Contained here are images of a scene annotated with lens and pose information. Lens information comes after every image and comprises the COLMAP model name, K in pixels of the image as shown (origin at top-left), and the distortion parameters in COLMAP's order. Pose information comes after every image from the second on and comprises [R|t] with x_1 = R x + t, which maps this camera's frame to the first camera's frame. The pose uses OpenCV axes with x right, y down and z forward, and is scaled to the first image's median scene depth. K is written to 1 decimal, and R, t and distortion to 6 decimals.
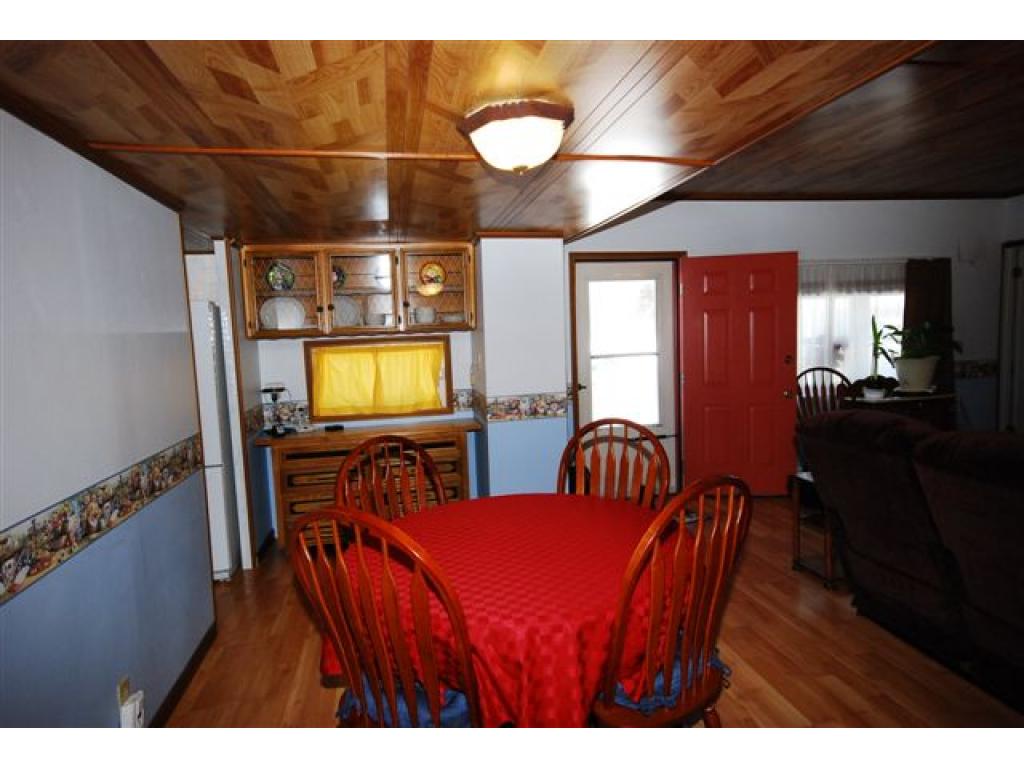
lens RADIAL K [[619.7, 0, 509.1], [0, 619.7, 388.9], [0, 0, 1]] dist [0.004251, 0.001492]
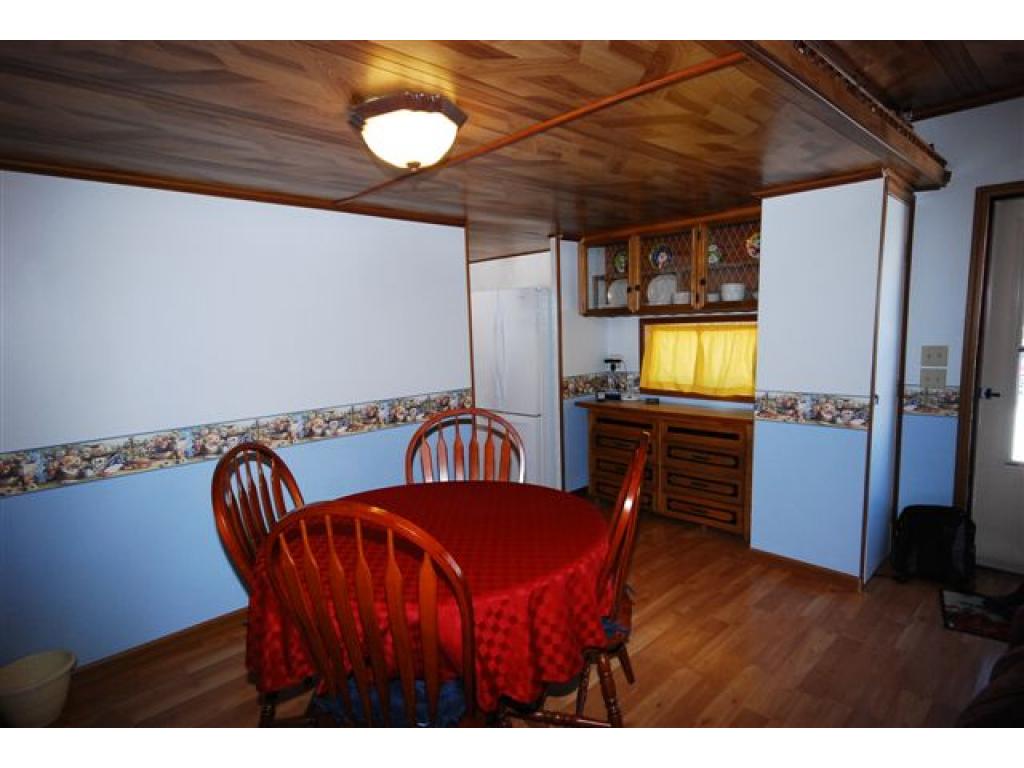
lens RADIAL K [[557.0, 0, 516.2], [0, 557.0, 389.2], [0, 0, 1]] dist [0.023671, 0.001445]
pose [[0.546411, 0.122243, -0.828548, 0.382120], [-0.056603, 0.992419, 0.109091, -0.048493], [0.835602, -0.012710, 0.549188, 0.277823]]
